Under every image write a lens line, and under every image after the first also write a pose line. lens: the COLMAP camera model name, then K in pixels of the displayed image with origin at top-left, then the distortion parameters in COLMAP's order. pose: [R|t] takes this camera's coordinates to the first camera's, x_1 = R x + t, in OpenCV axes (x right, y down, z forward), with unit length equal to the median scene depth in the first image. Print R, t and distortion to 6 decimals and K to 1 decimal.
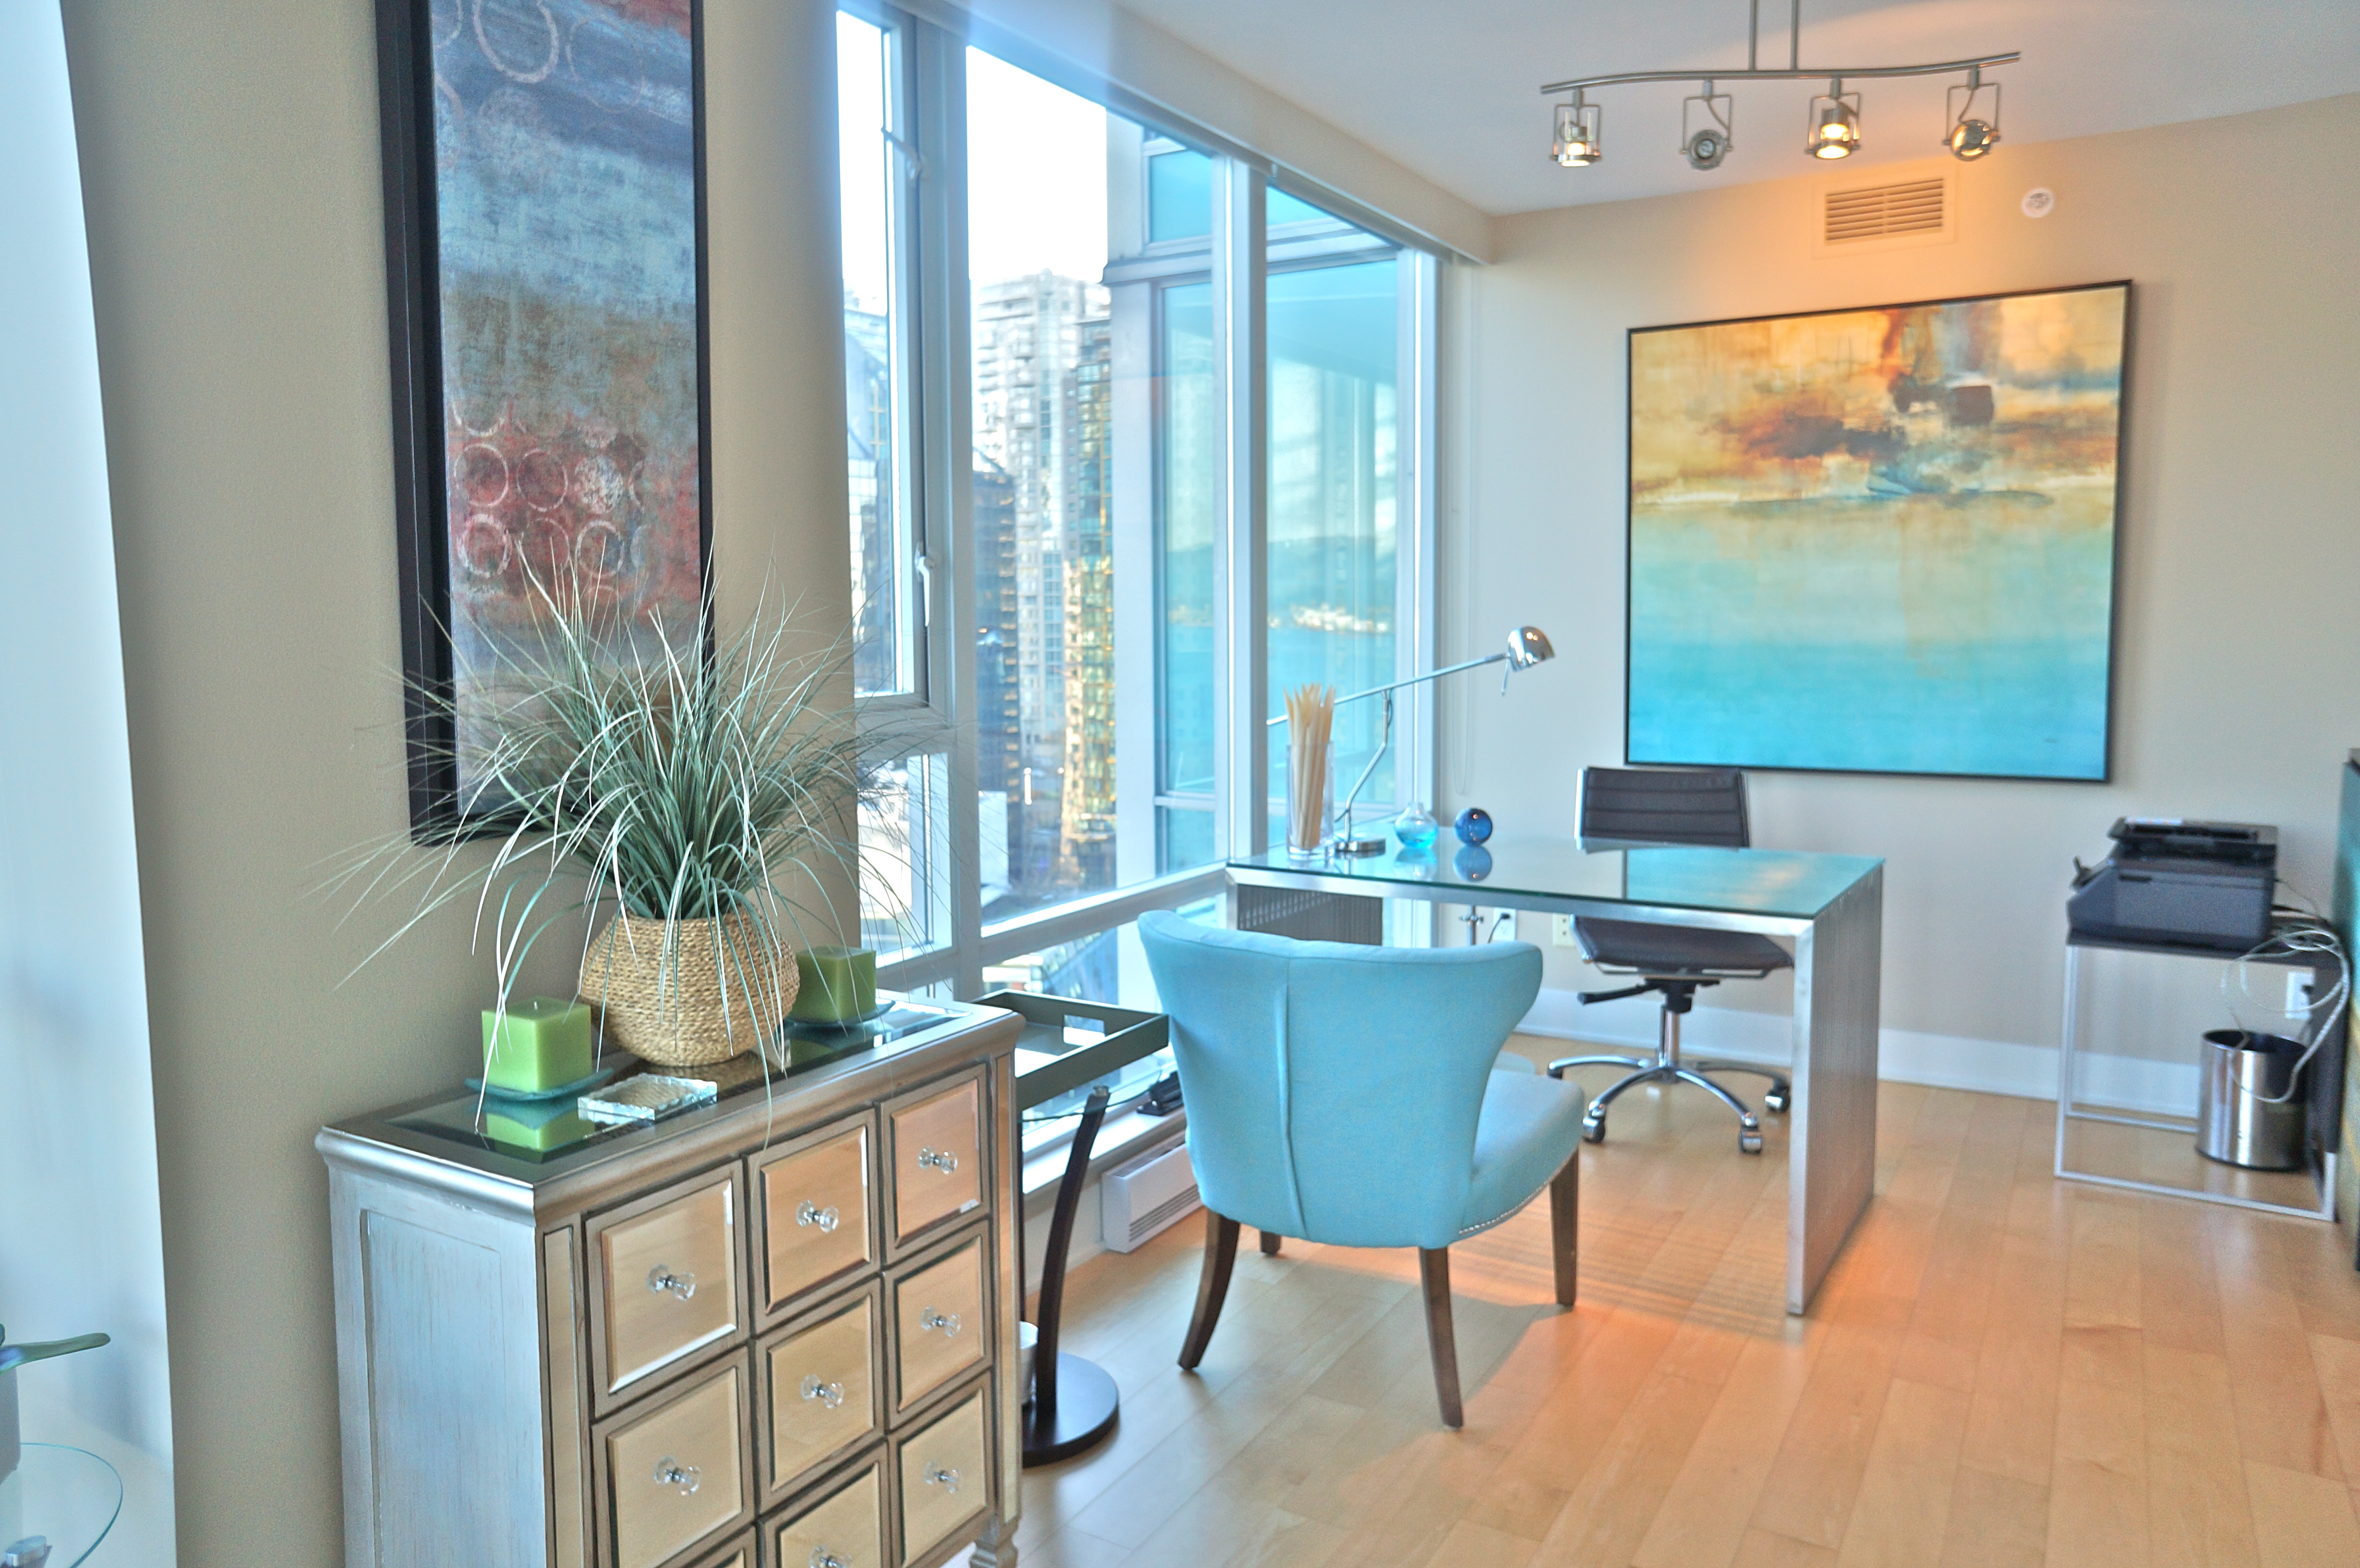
lens RADIAL K [[1594.0, 0, 1215.1], [0, 1594.0, 754.1], [0, 0, 1]] dist [-0.066771, 0.092098]
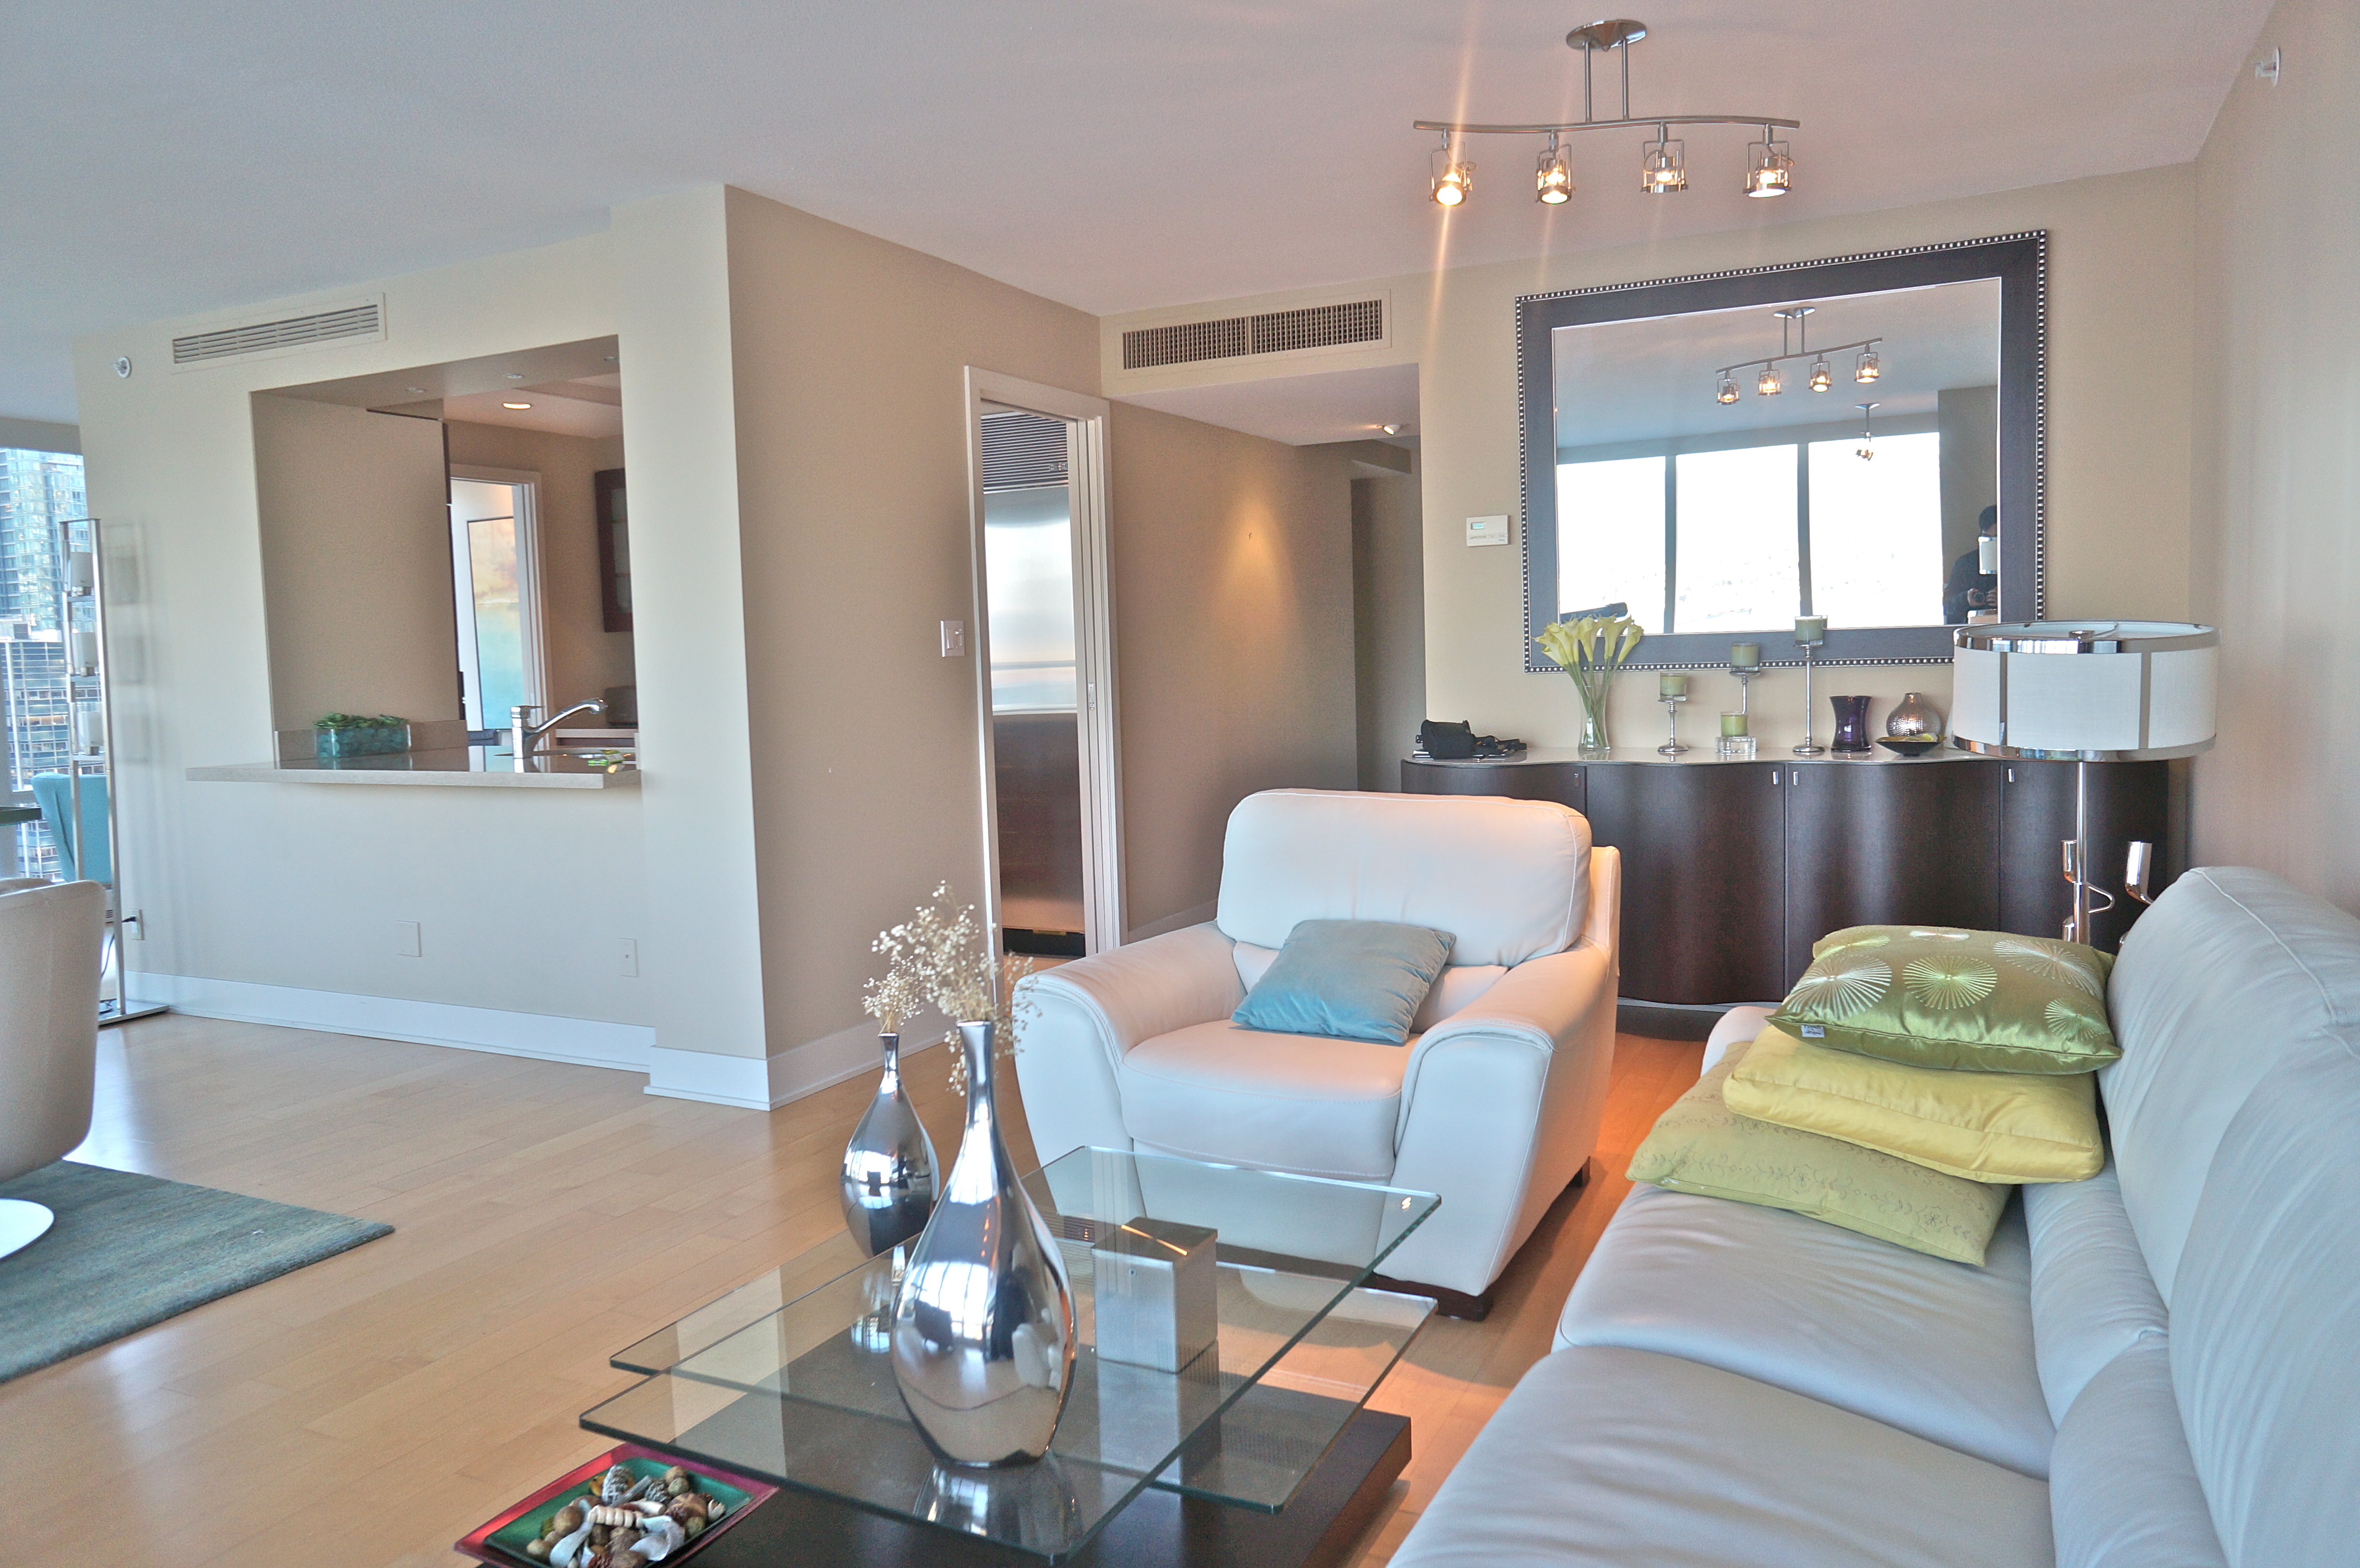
lens RADIAL K [[1594.0, 0, 1196.7], [0, 1594.0, 762.9], [0, 0, 1]] dist [-0.066771, 0.092098]
pose [[0.997411, -0.023942, 0.067810, 2.823458], [0.025290, 0.999498, -0.019099, 0.298487], [-0.067319, 0.020764, 0.997515, -2.957739]]
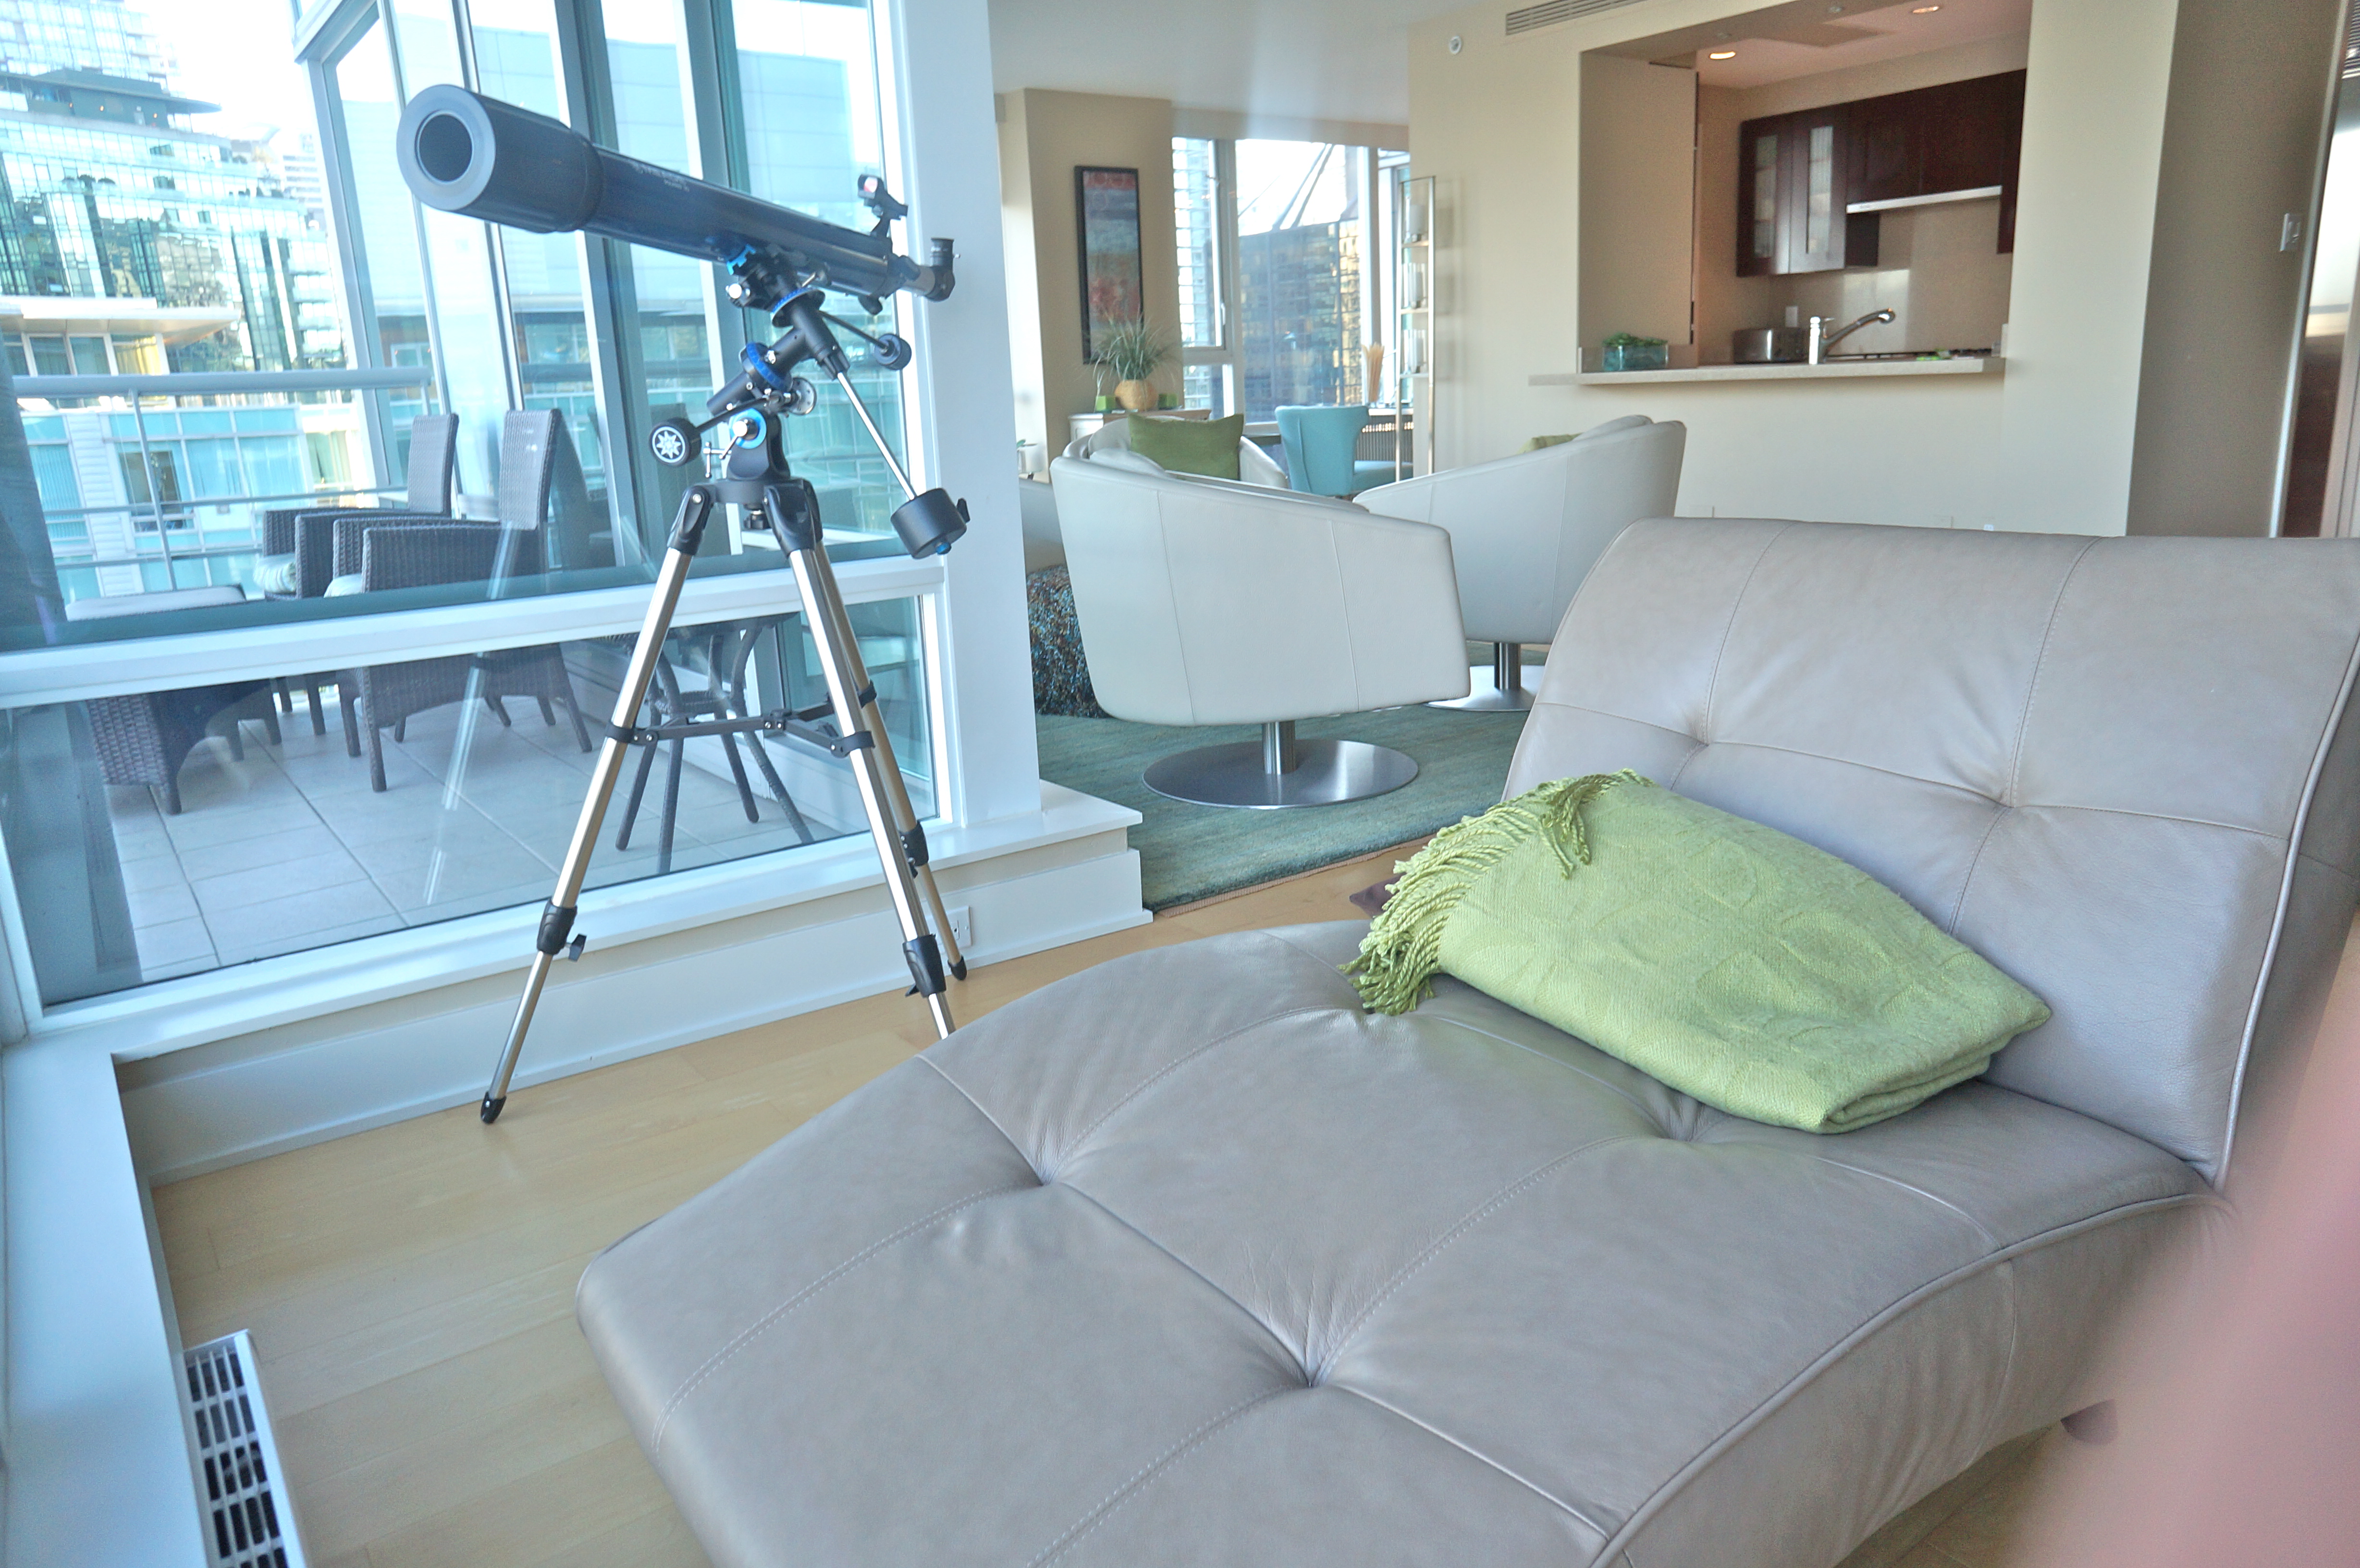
lens RADIAL K [[1594.0, 0, 1191.2], [0, 1594.0, 762.1], [0, 0, 1]] dist [-0.066771, 0.092098]
pose [[0.918879, 0.059787, -0.389983, 1.873315], [0.001206, 0.988021, 0.154313, 0.529221], [0.394538, -0.142265, 0.907800, -3.676504]]
